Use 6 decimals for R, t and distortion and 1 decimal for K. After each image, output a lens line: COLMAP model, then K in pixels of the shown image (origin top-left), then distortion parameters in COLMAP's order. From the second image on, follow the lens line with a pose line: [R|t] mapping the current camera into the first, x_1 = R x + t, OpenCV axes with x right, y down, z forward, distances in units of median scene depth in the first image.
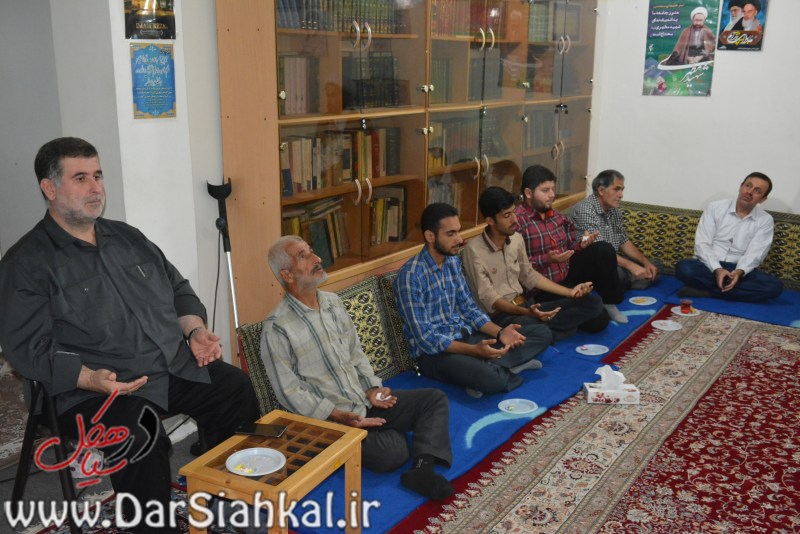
lens RADIAL K [[857.1, 0, 400.0], [0, 857.1, 267.0], [0, 0, 1]] dist [0.003390, 0.010476]
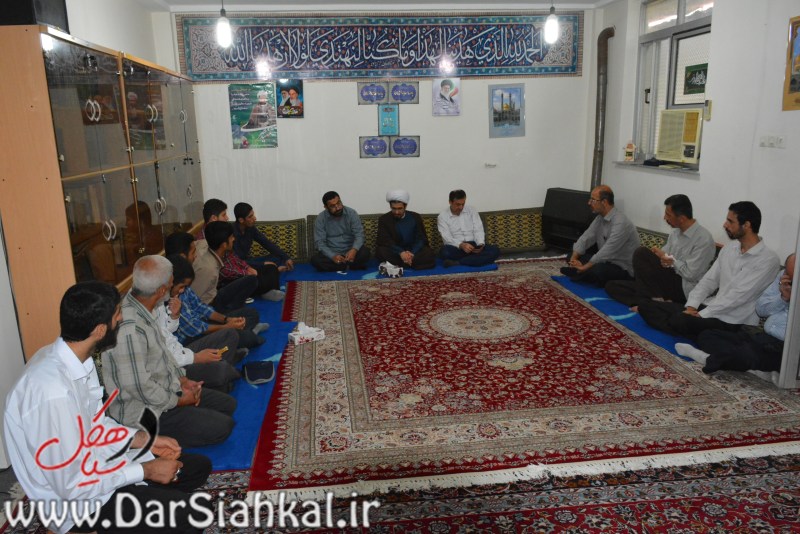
lens RADIAL K [[615.9, 0, 400.0], [0, 615.9, 267.0], [0, 0, 1]] dist [-0.003736, -0.000631]
pose [[0.759704, -0.167706, 0.628271, -0.321598], [0.176122, 0.983125, 0.049461, -0.002399], [-0.625963, 0.073077, 0.776421, 0.008504]]
